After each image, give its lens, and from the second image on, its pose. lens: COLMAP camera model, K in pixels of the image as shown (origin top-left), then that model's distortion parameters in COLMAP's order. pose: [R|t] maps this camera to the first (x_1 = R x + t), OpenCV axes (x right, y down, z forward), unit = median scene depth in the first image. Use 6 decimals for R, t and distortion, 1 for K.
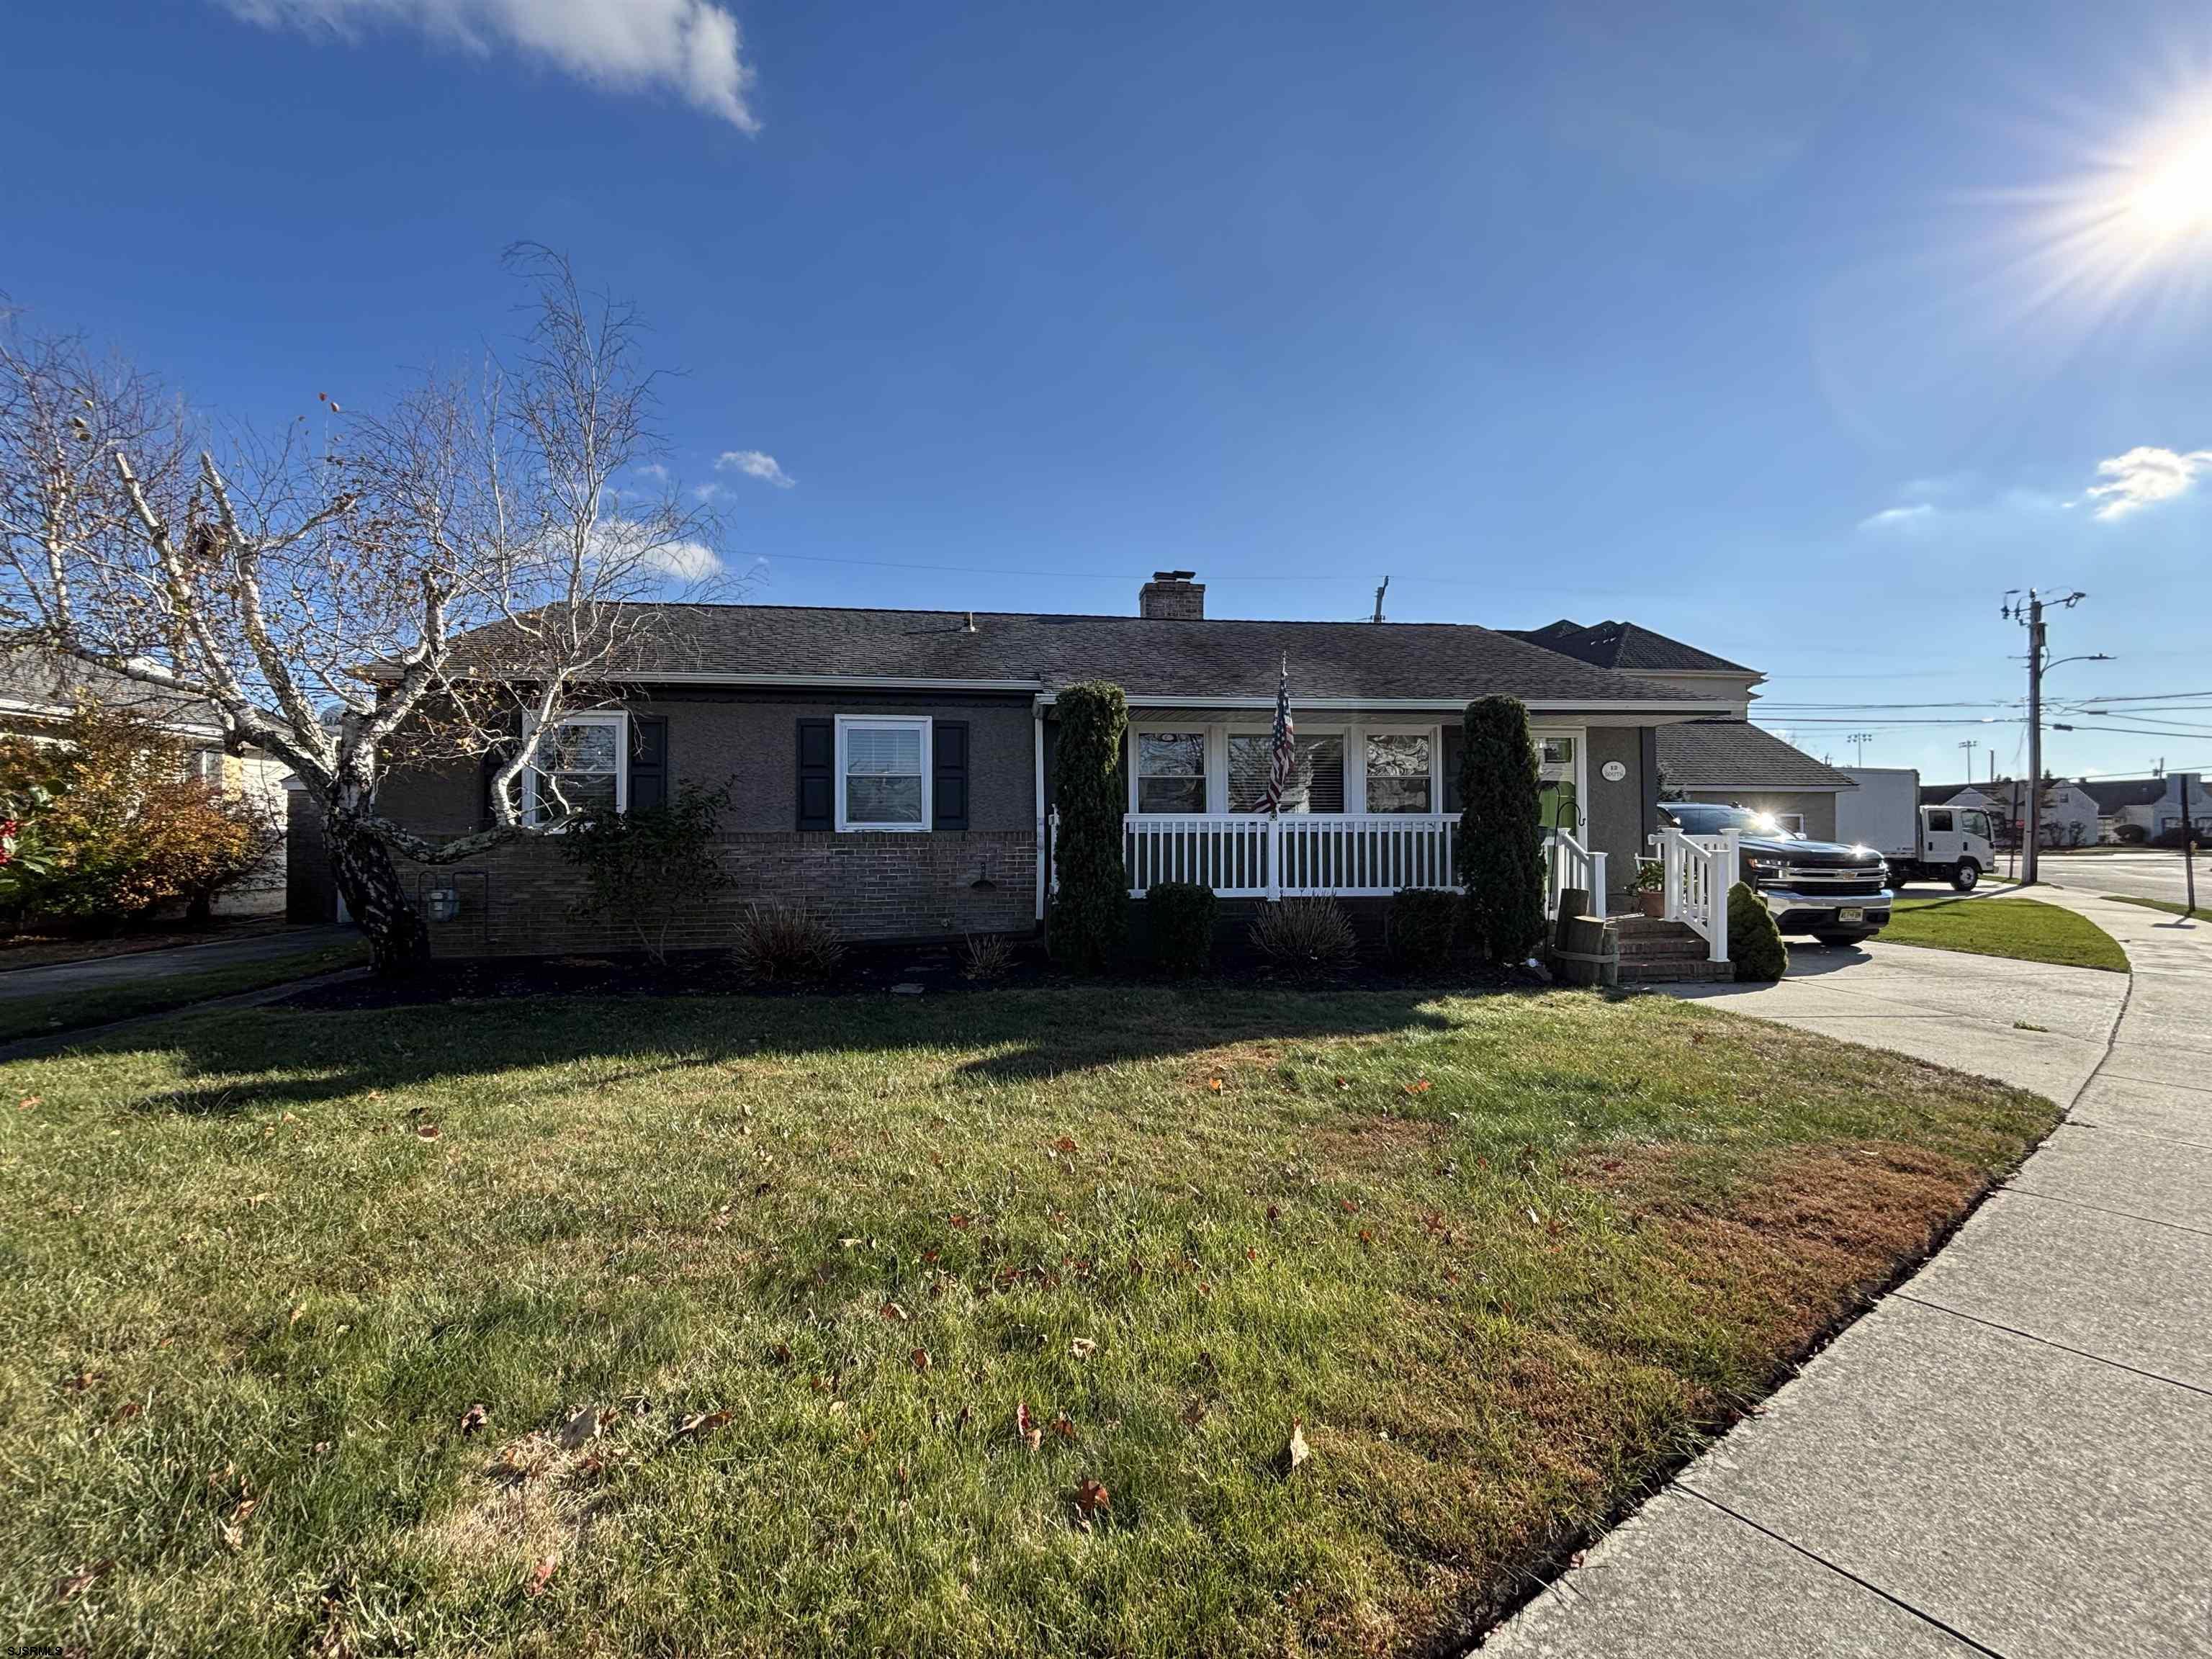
lens RADIAL K [[890.3, 0, 1112.6], [0, 890.3, 836.8], [0, 0, 1]] dist [0.003177, -0.001143]
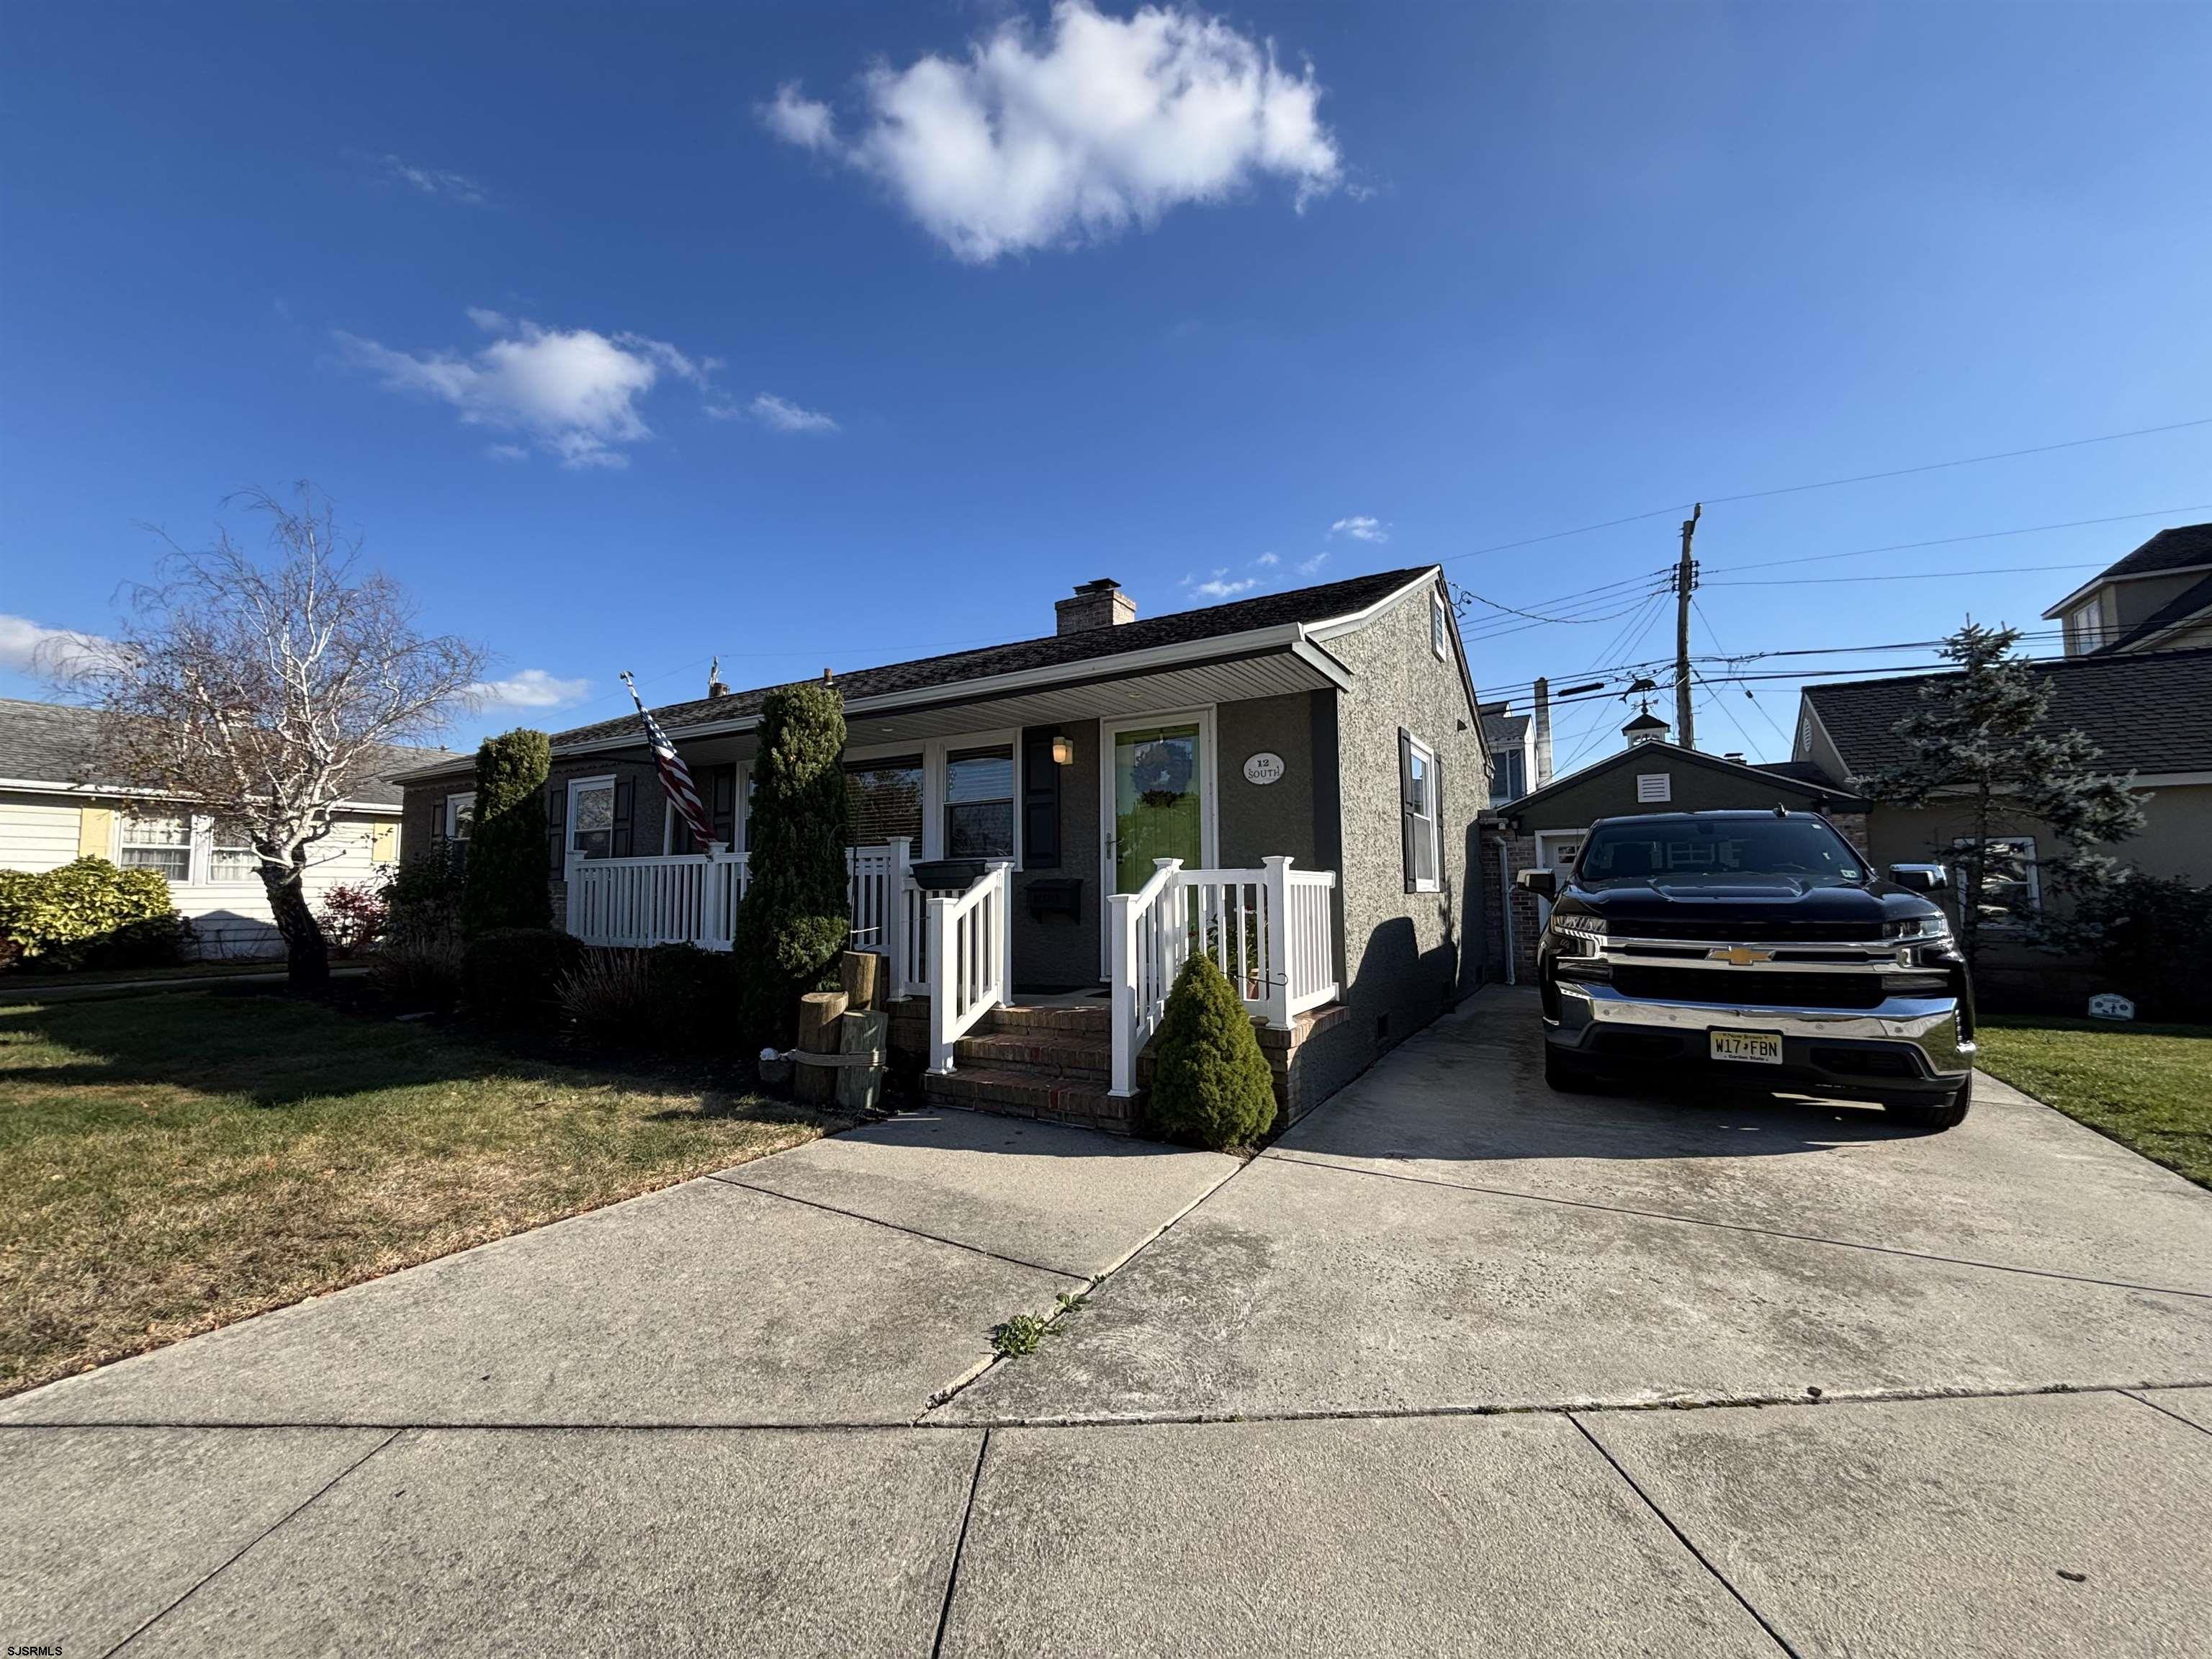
lens RADIAL K [[890.3, 0, 1104.8], [0, 890.3, 820.1], [0, 0, 1]] dist [0.003177, -0.001143]
pose [[0.799165, -0.048006, -0.599192, 0.846118], [0.005515, 0.997350, -0.072550, 0.004833], [0.601086, 0.054675, 0.797312, 0.442218]]
